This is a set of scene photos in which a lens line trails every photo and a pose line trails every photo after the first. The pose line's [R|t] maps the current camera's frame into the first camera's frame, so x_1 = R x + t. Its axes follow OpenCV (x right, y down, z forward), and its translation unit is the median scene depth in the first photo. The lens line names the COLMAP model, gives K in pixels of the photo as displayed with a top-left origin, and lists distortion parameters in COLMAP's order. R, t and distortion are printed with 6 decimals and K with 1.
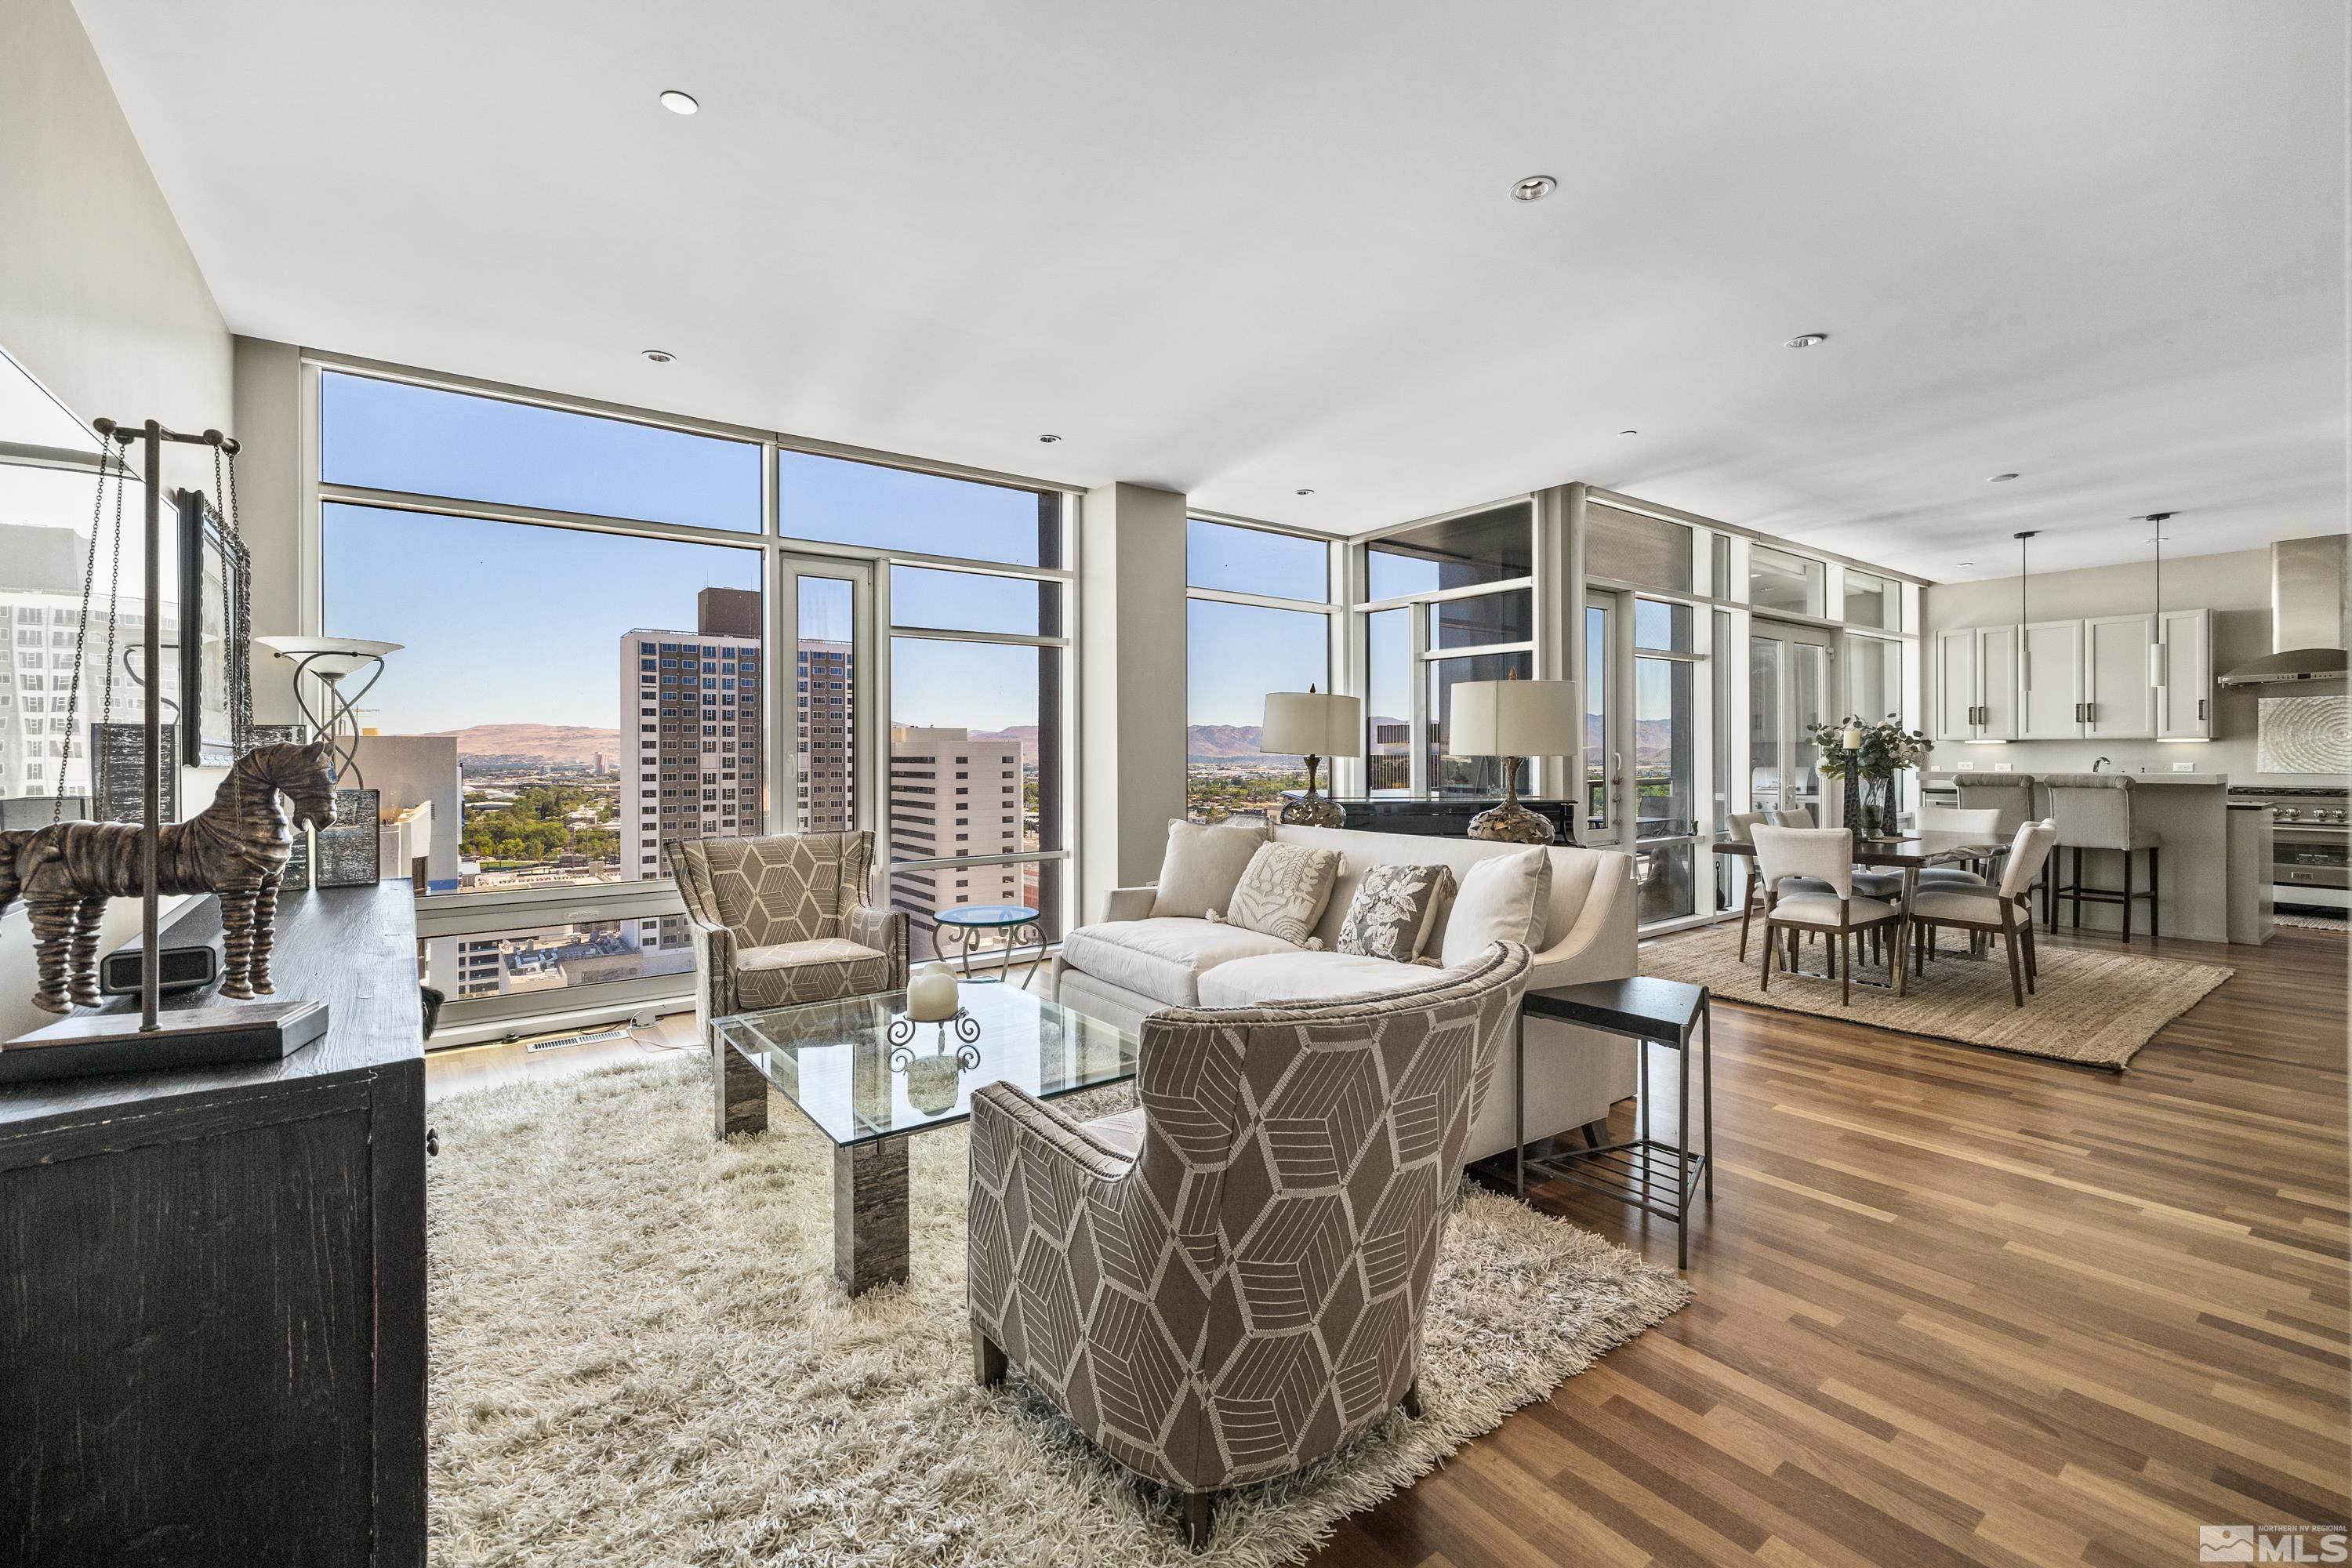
lens RADIAL K [[995.7, 0, 1156.2], [0, 995.7, 755.1], [0, 0, 1]] dist [0.002255, 0.000340]
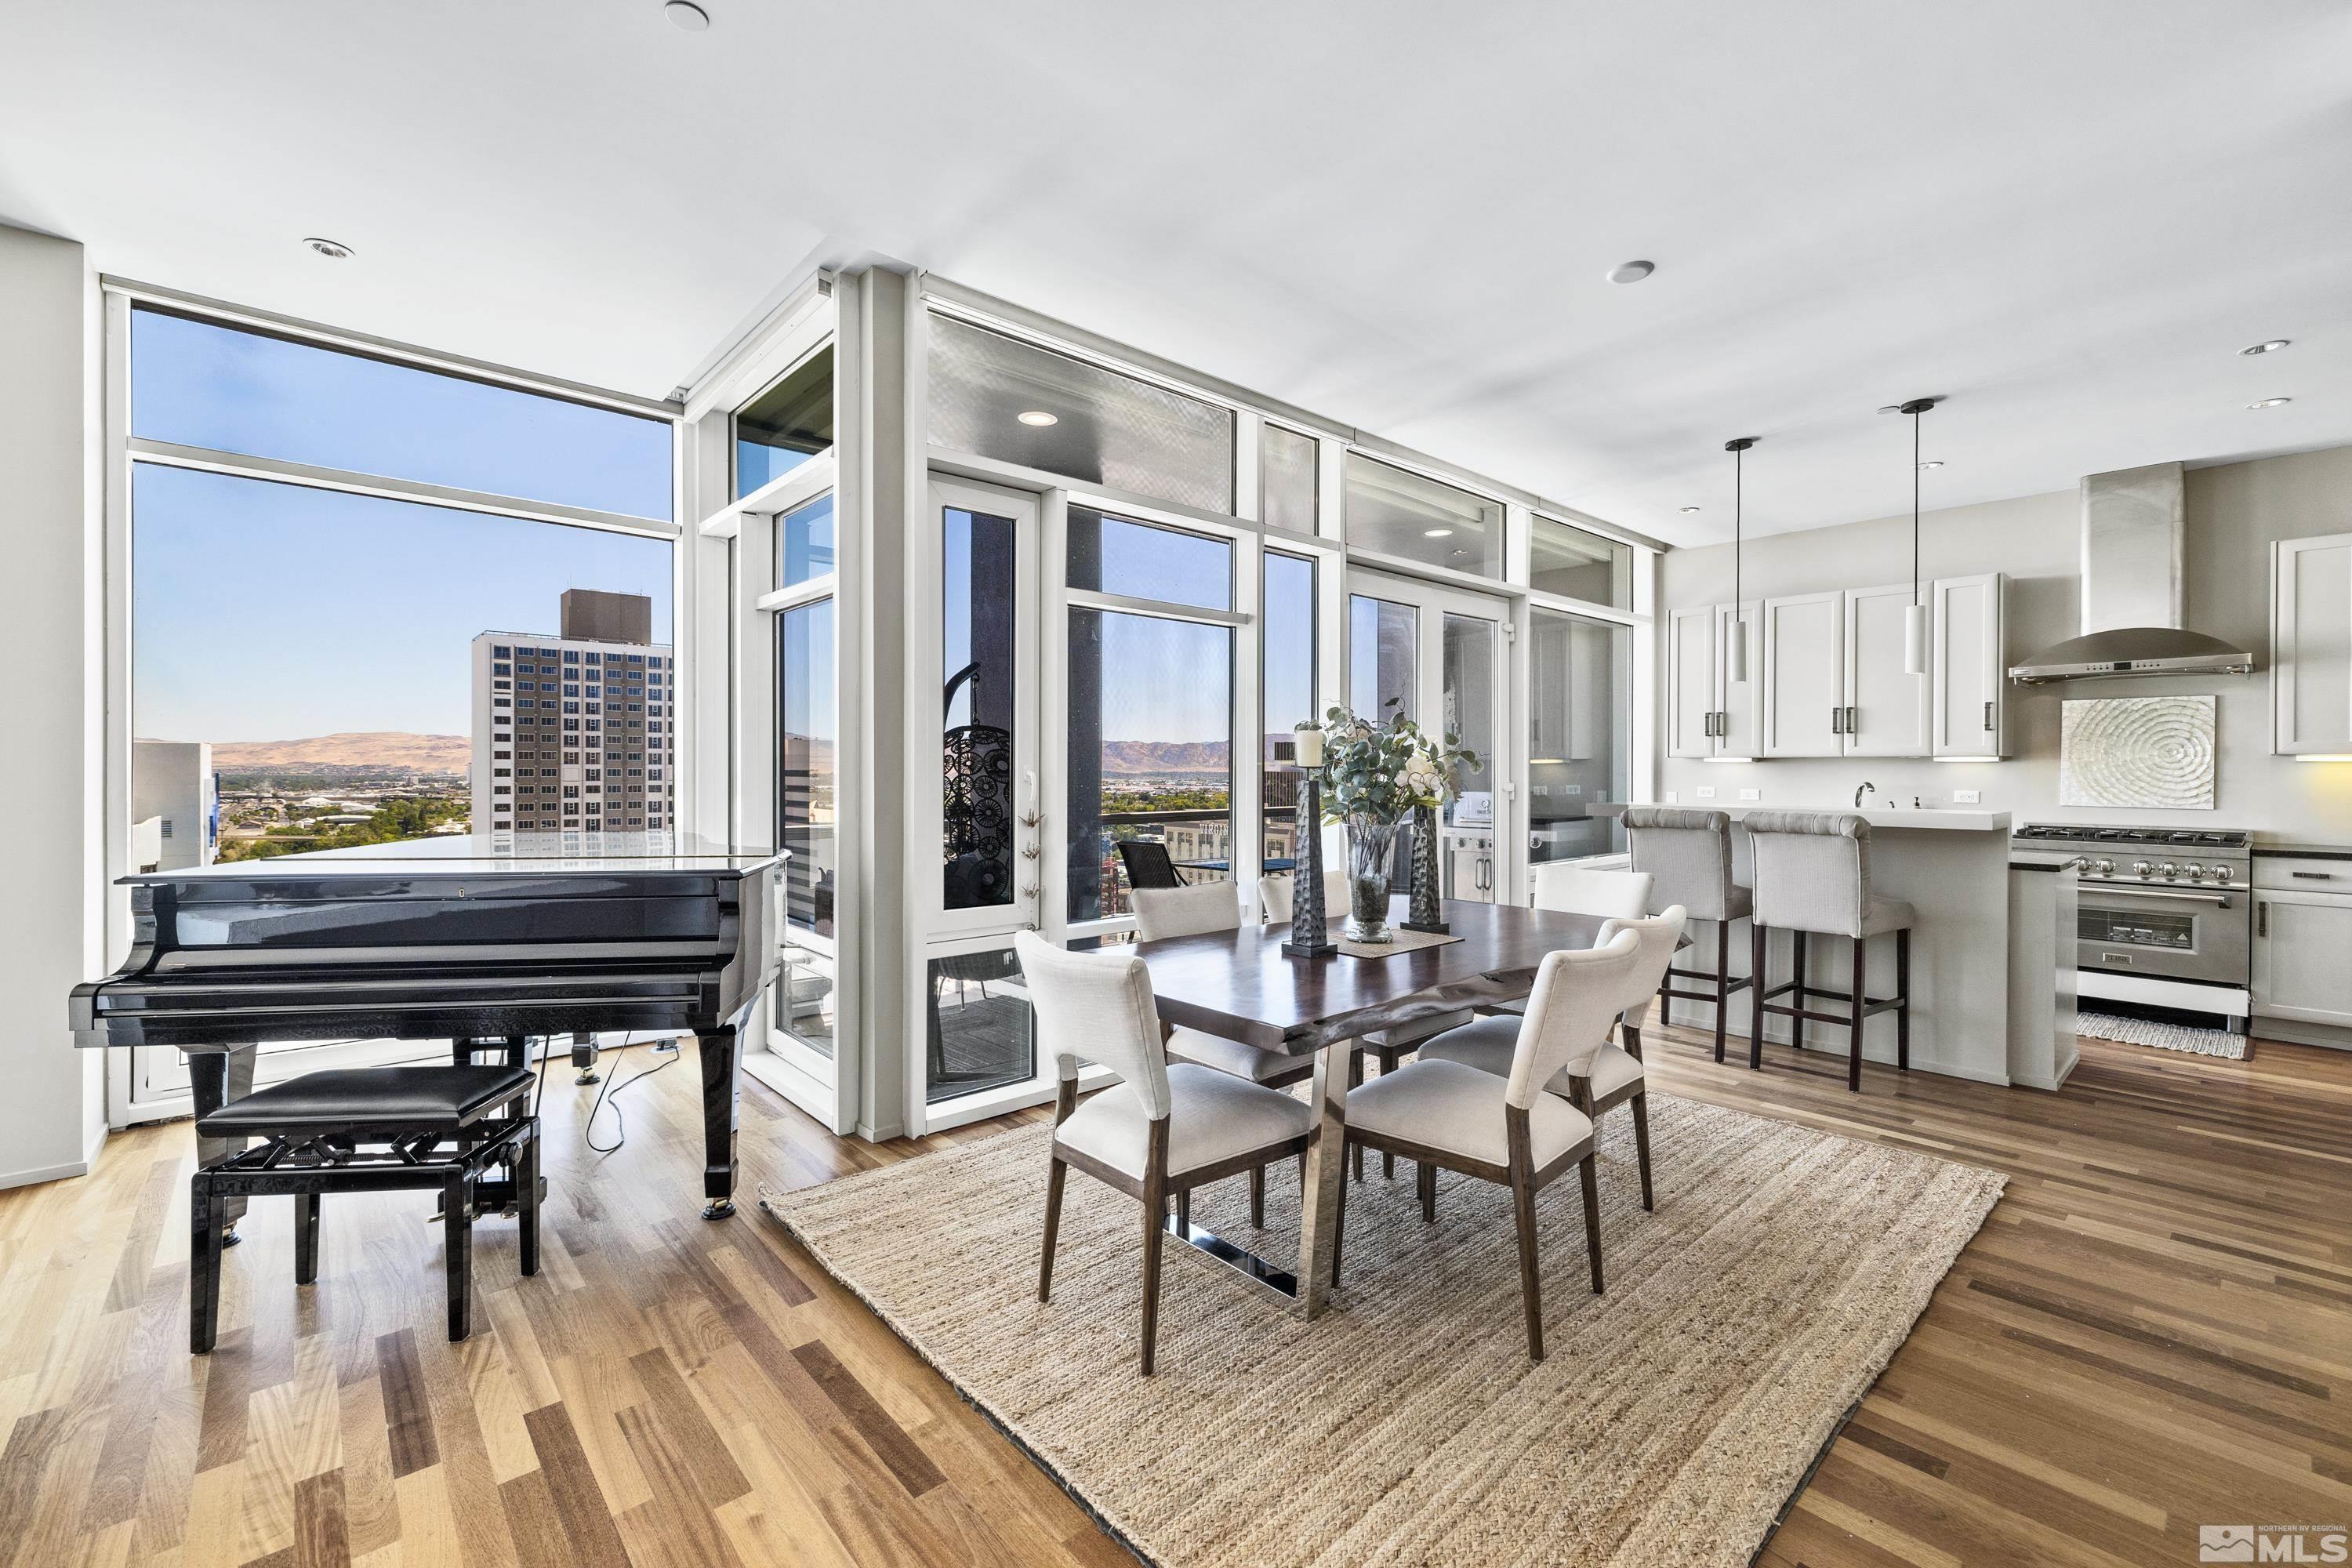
lens RADIAL K [[995.7, 0, 1155.8], [0, 995.7, 772.5], [0, 0, 1]] dist [0.002255, 0.000340]
pose [[0.996092, 0.006745, 0.088064, 0.344752], [-0.006930, 0.999974, 0.001793, -0.002281], [-0.088049, -0.002396, 0.996113, 0.302301]]
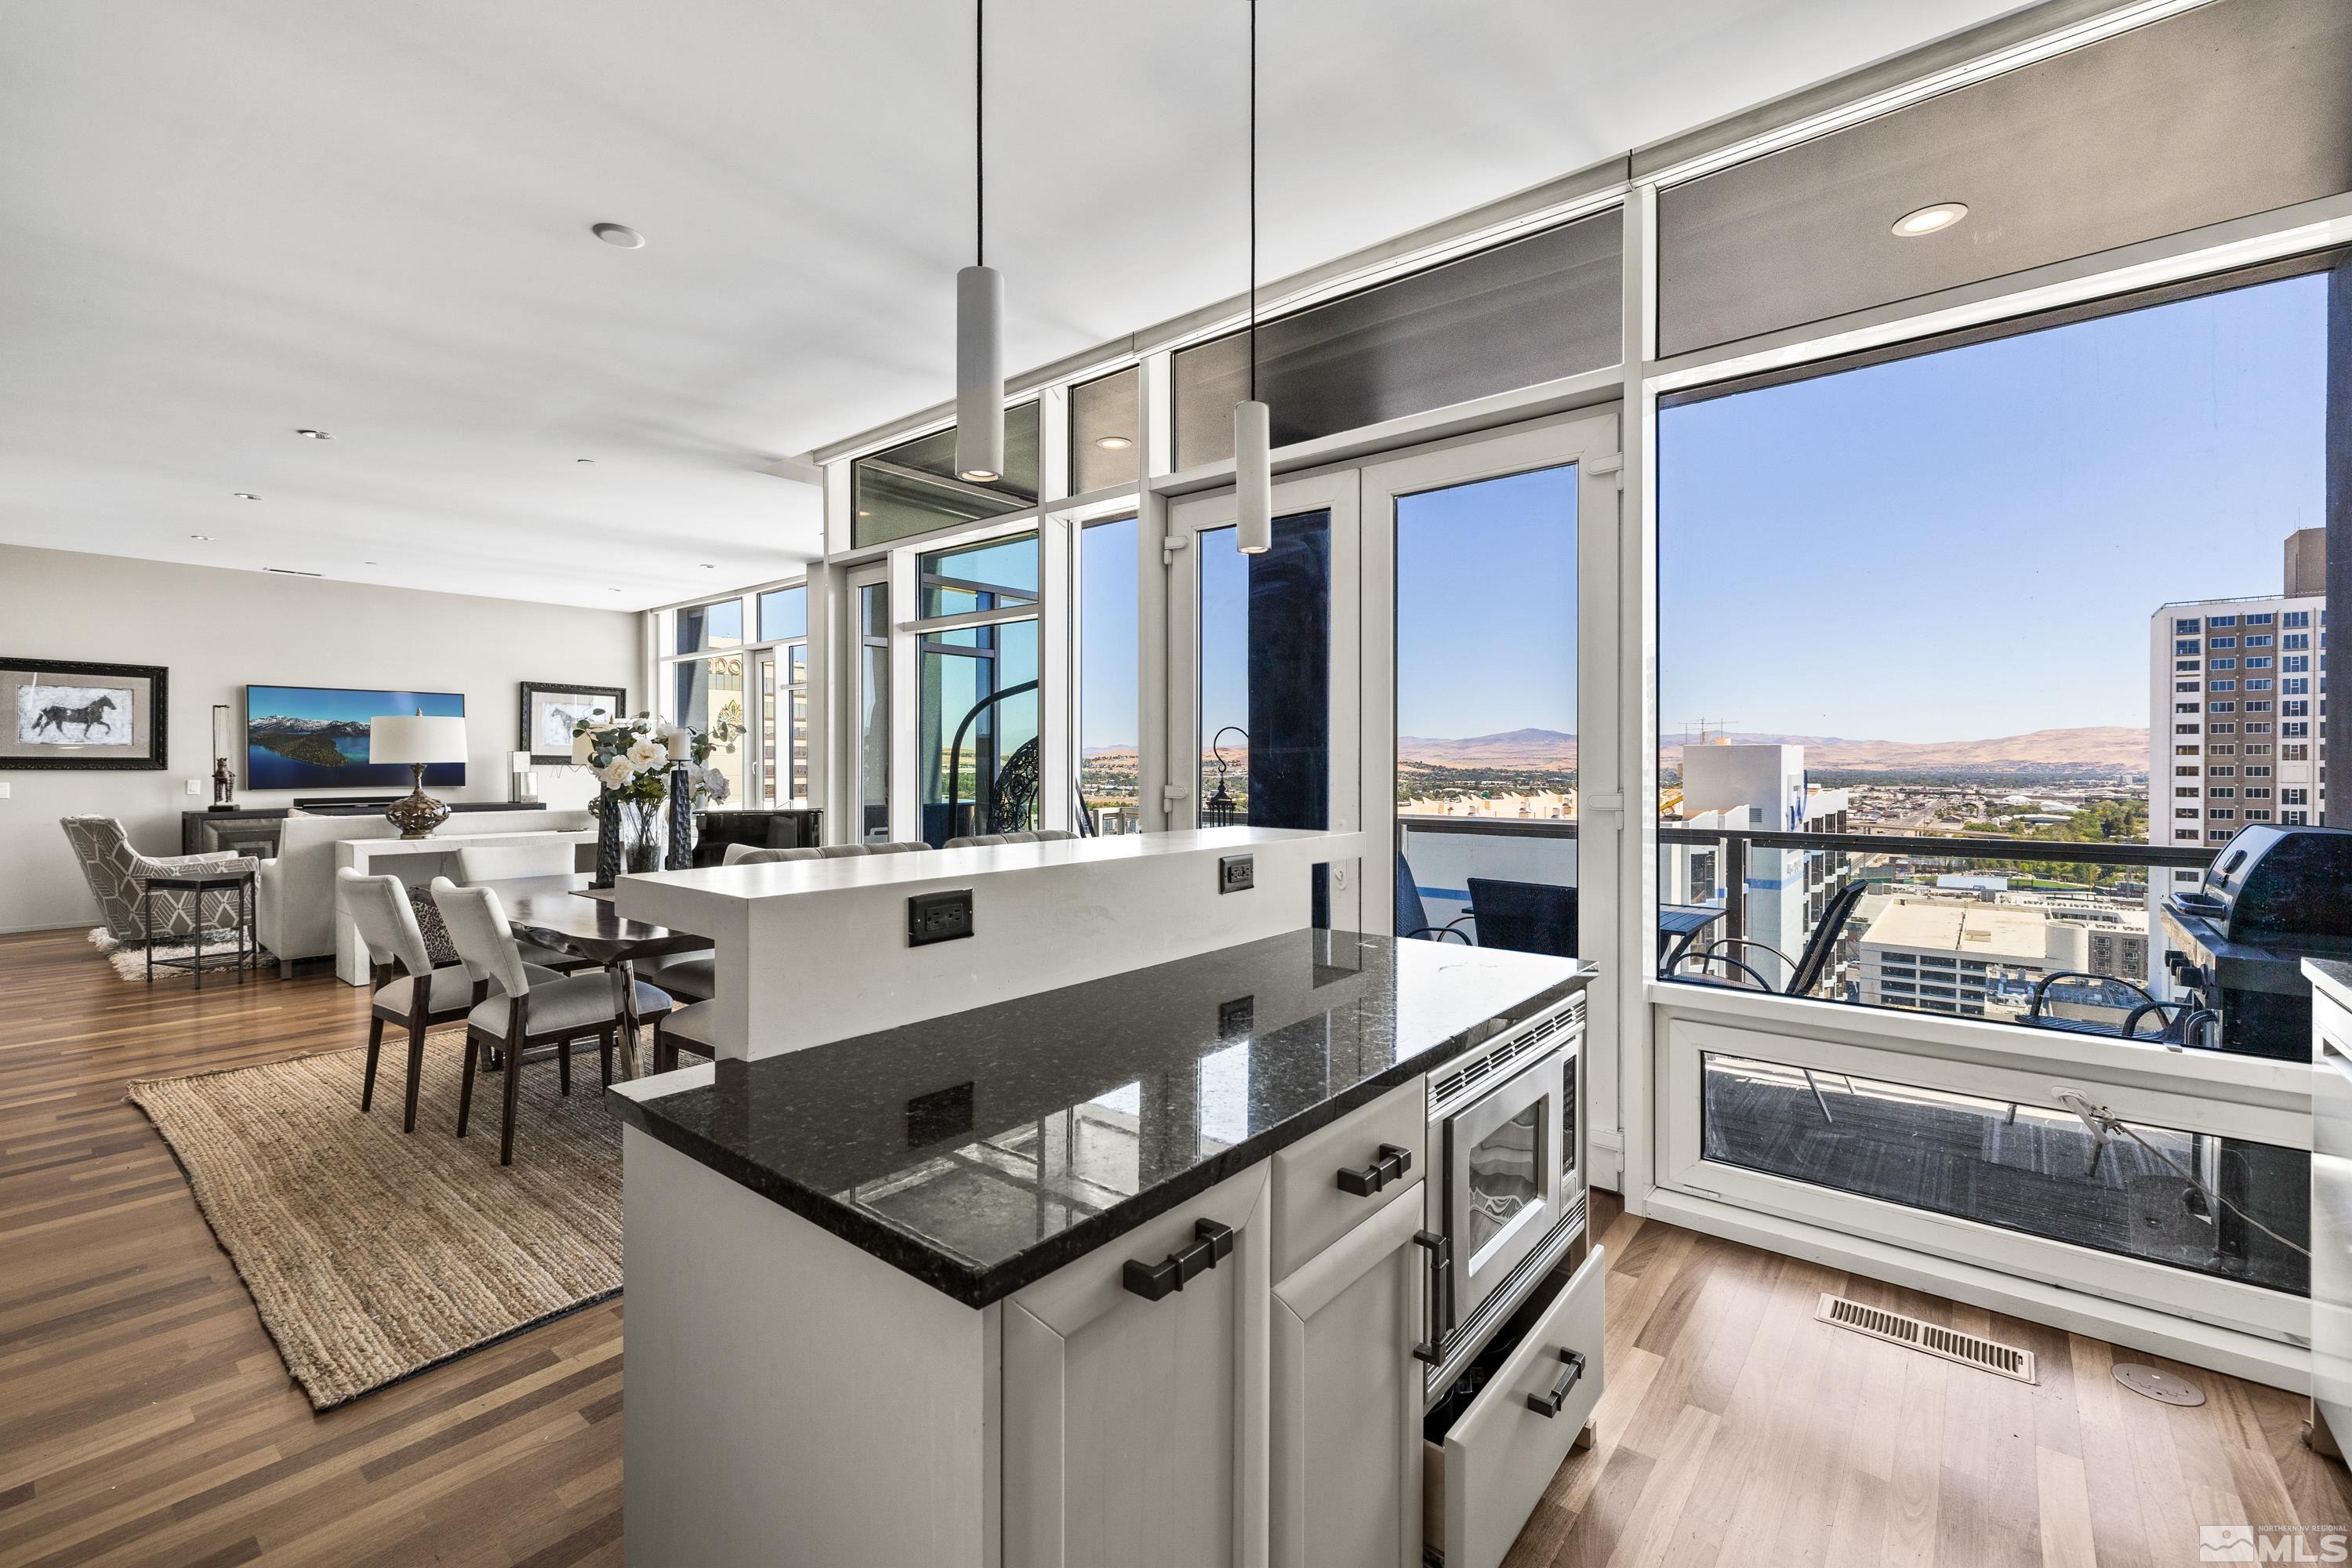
lens RADIAL K [[995.7, 0, 1174.7], [0, 995.7, 771.1], [0, 0, 1]] dist [0.002255, 0.000340]
pose [[0.250258, 0.011437, -0.968112, 0.904462], [-0.002897, 0.999935, 0.011064, -0.005189], [0.968175, 0.000036, 0.250275, 0.729563]]
